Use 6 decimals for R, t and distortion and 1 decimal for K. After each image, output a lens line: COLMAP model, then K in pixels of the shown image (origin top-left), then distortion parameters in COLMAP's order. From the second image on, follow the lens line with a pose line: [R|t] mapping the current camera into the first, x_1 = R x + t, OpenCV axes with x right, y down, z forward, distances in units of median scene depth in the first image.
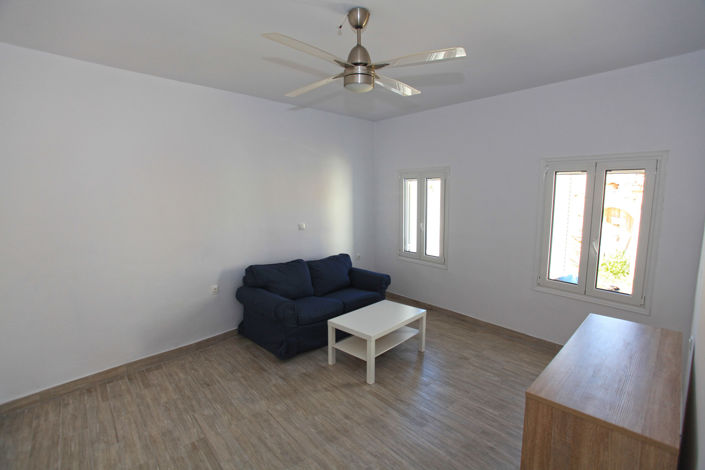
lens RADIAL K [[343.0, 0, 358.0], [0, 343.0, 237.5], [0, 0, 1]] dist [-0.022338, 0.001316]
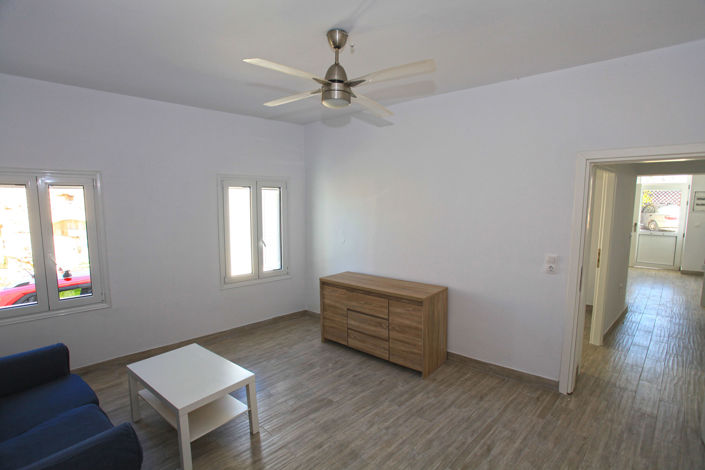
lens RADIAL K [[343.0, 0, 354.9], [0, 343.0, 235.9], [0, 0, 1]] dist [-0.022338, 0.001316]
pose [[-0.063610, -0.098855, 0.993067, -0.781176], [0.137816, 0.984678, 0.106847, -0.102769], [-0.988413, 0.143657, -0.049011, 0.757945]]
